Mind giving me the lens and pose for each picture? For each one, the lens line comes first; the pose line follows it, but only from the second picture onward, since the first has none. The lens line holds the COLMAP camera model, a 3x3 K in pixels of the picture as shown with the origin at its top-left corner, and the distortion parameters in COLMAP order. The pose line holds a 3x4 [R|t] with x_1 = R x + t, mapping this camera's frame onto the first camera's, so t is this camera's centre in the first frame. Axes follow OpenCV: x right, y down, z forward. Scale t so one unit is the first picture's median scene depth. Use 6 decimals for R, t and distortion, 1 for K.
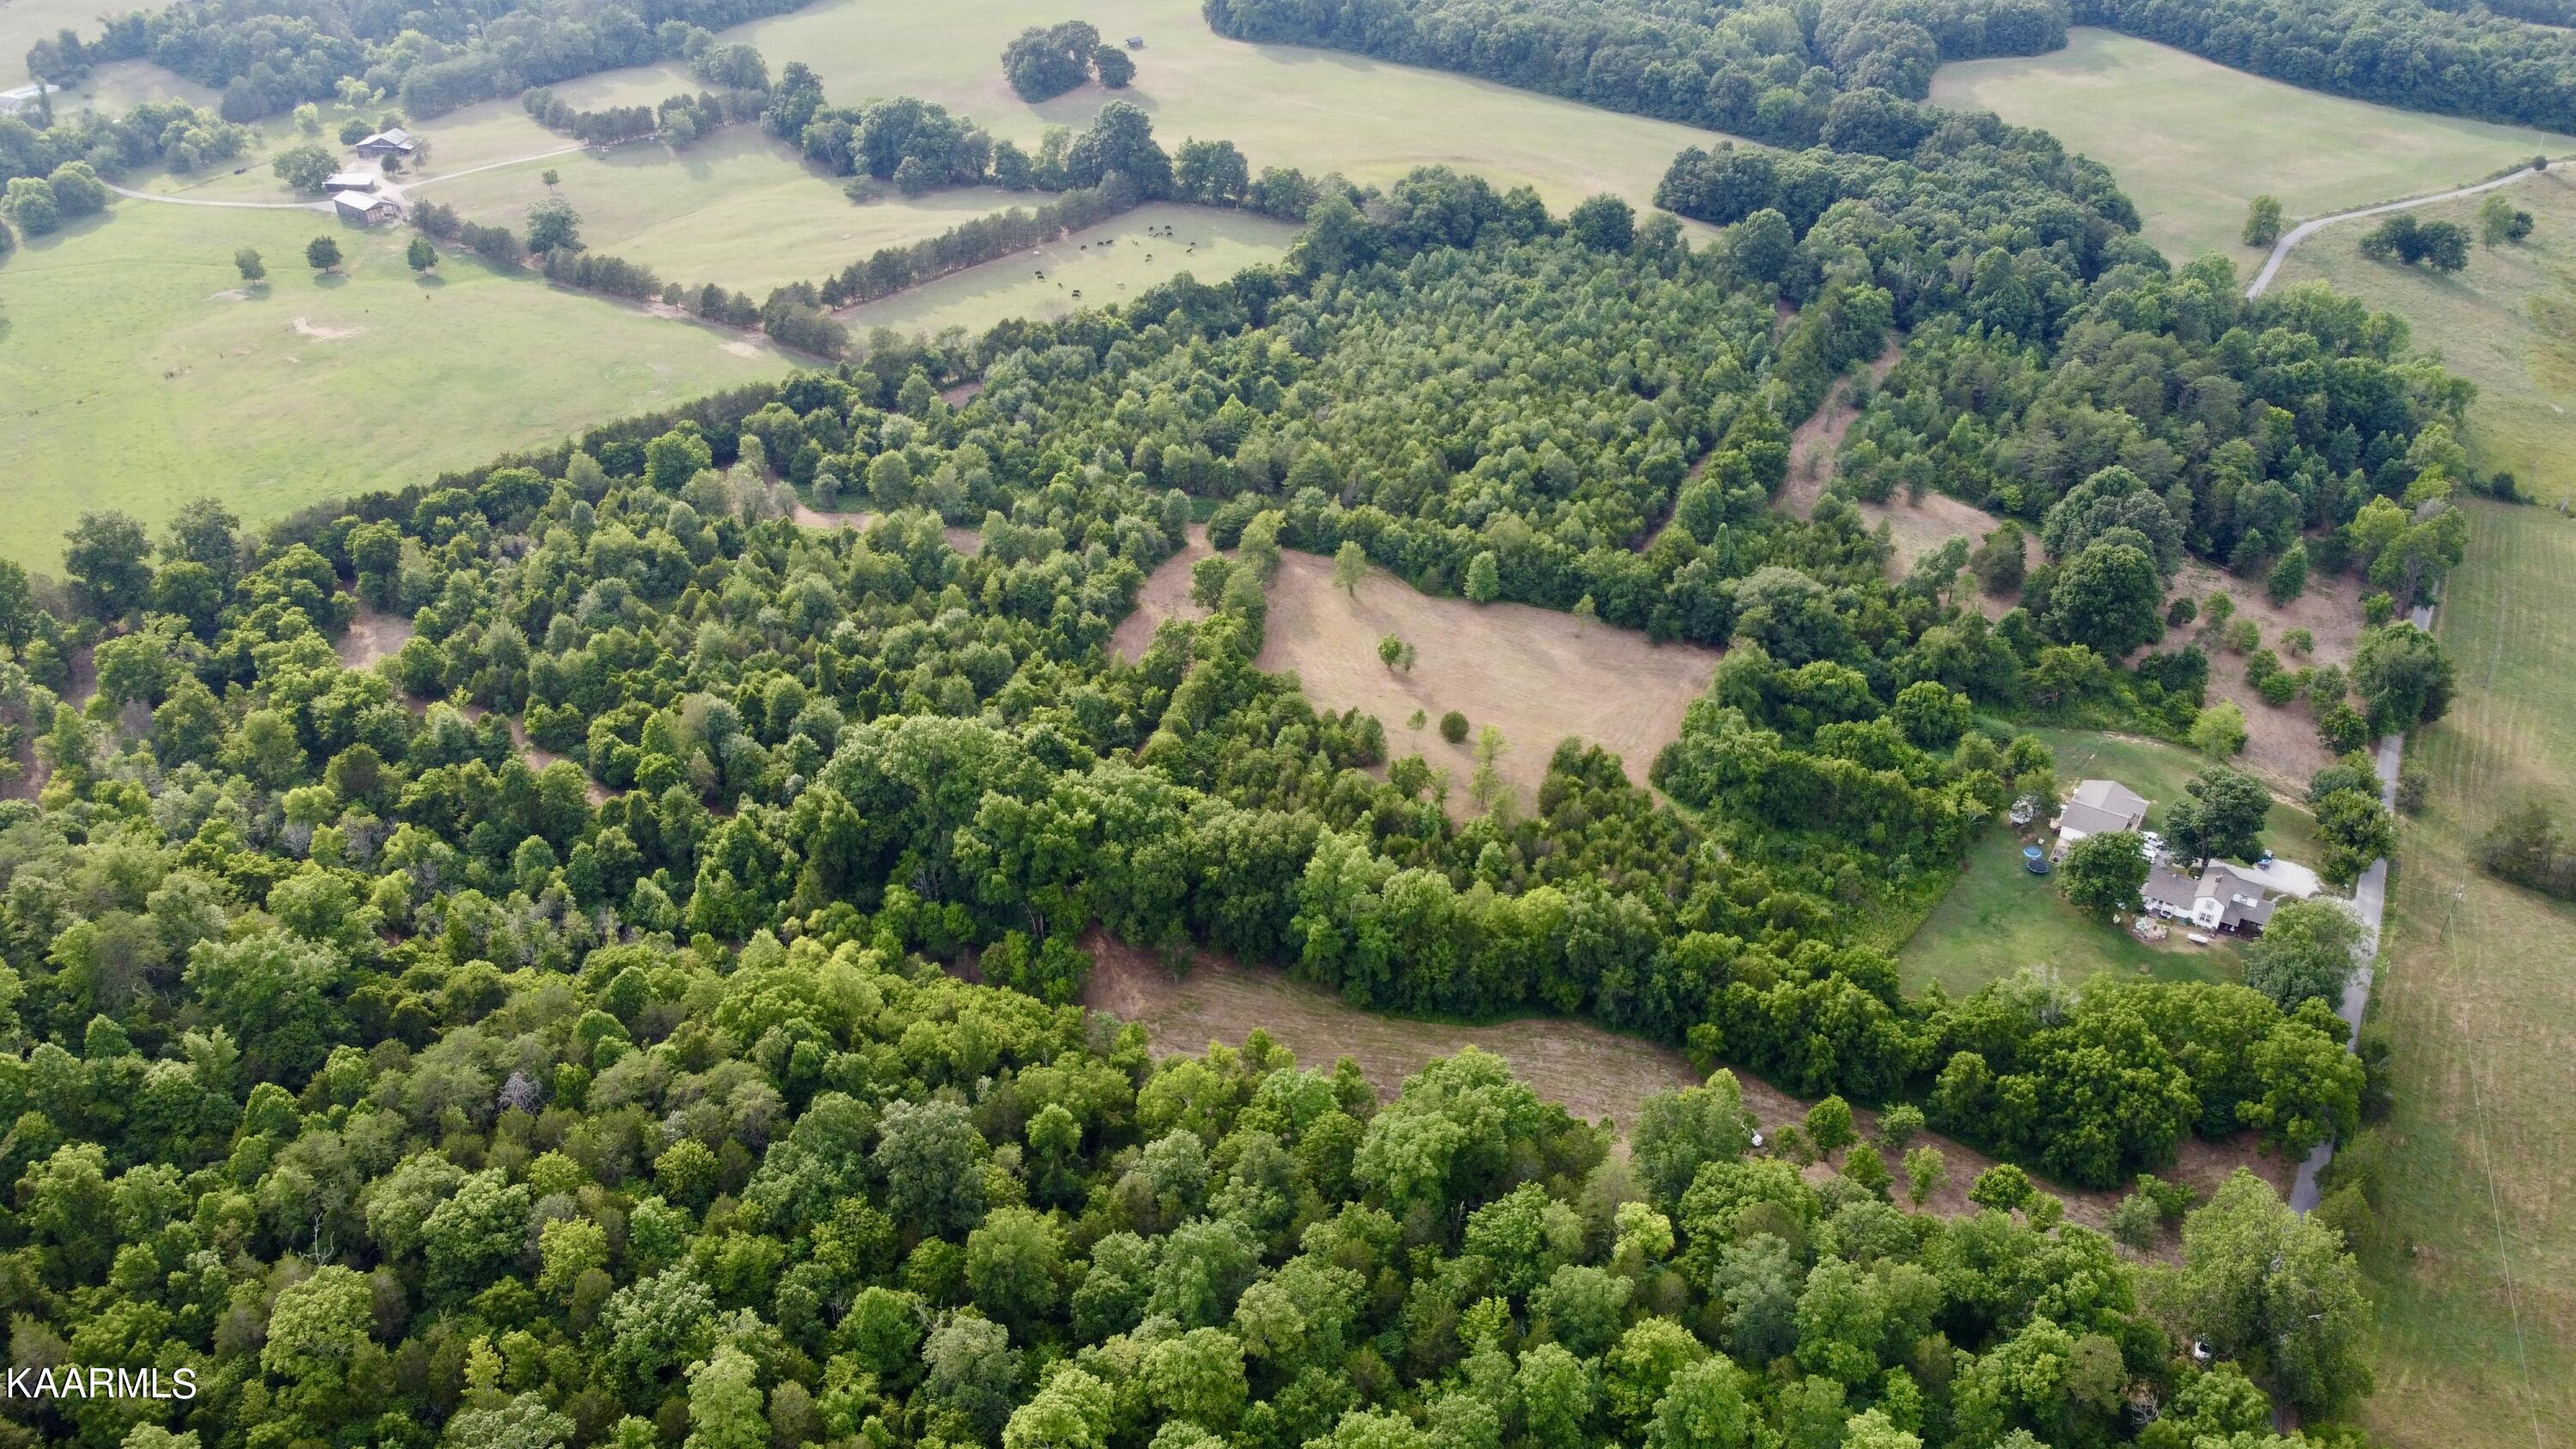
lens RADIAL K [[1934.9, 0, 1283.2], [0, 1934.9, 725.4], [0, 0, 1]] dist [0.006445, -0.004202]
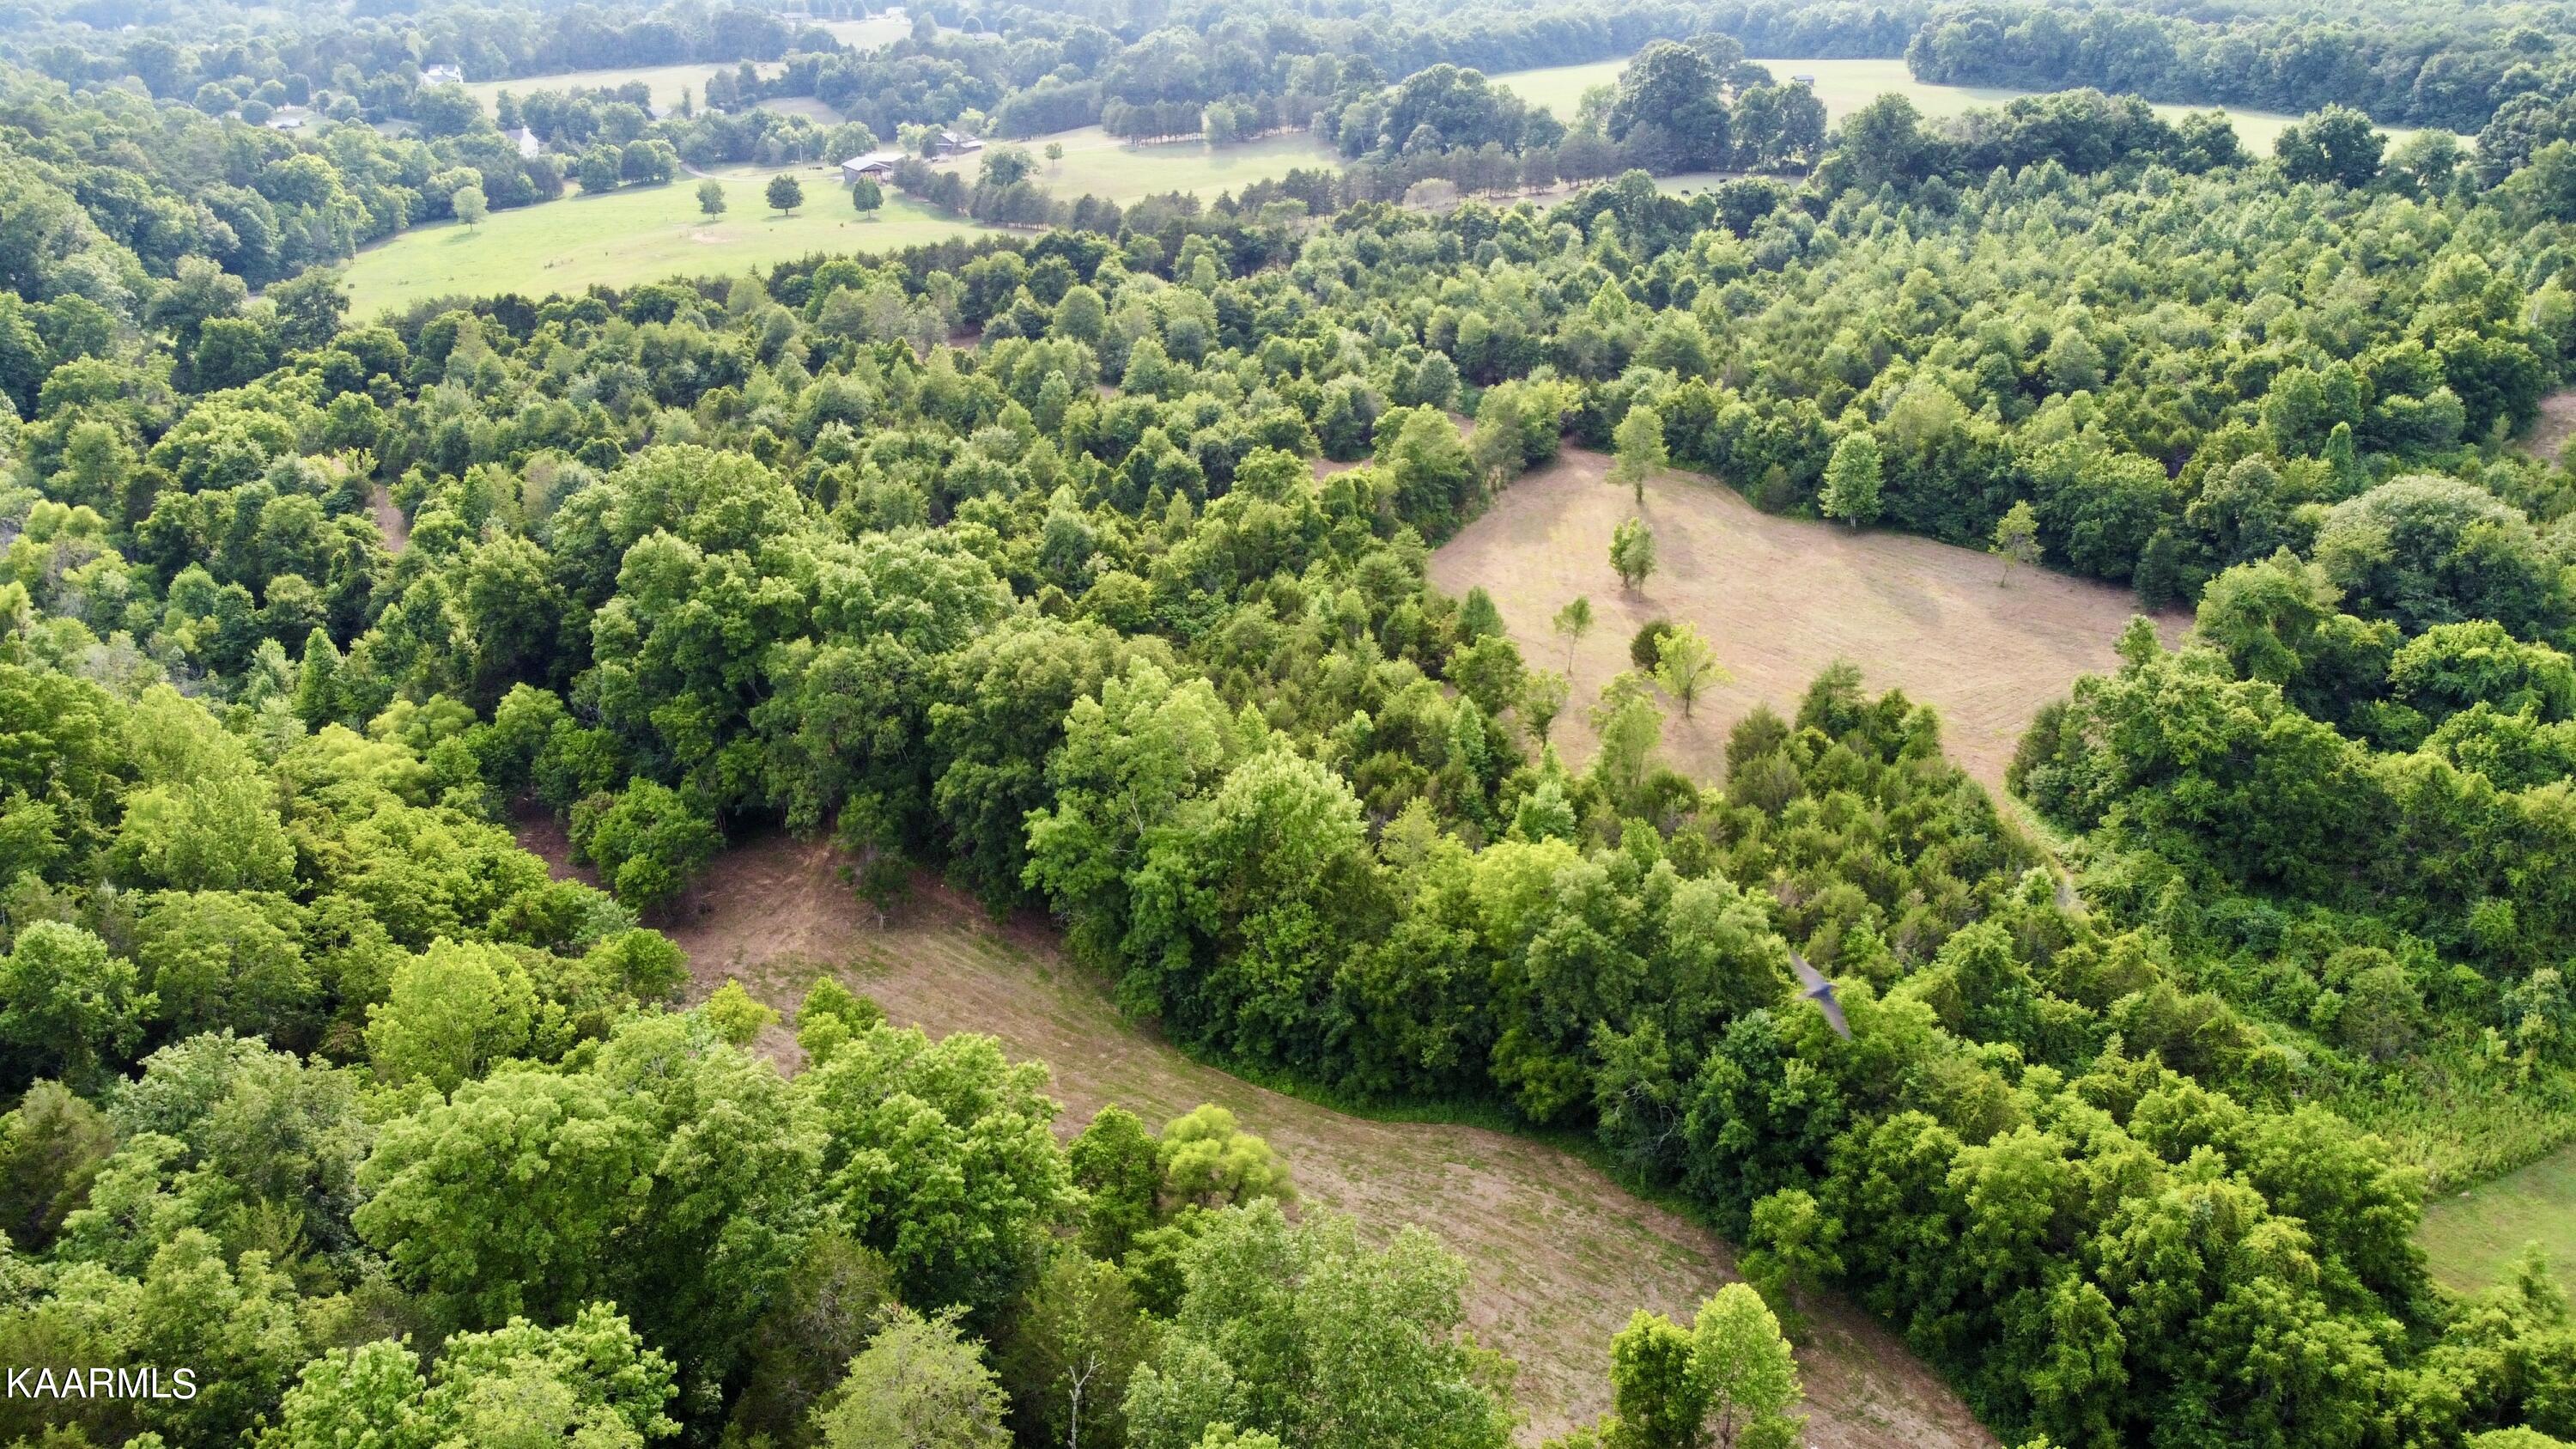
lens RADIAL K [[1950.1, 0, 1277.7], [0, 1950.1, 723.9], [0, 0, 1]] dist [0.006352, -0.007598]
pose [[0.901646, 0.126665, -0.413509, 0.235664], [-0.187079, 0.976294, -0.108865, 0.106788], [0.389917, 0.175517, 0.903968, 0.502106]]
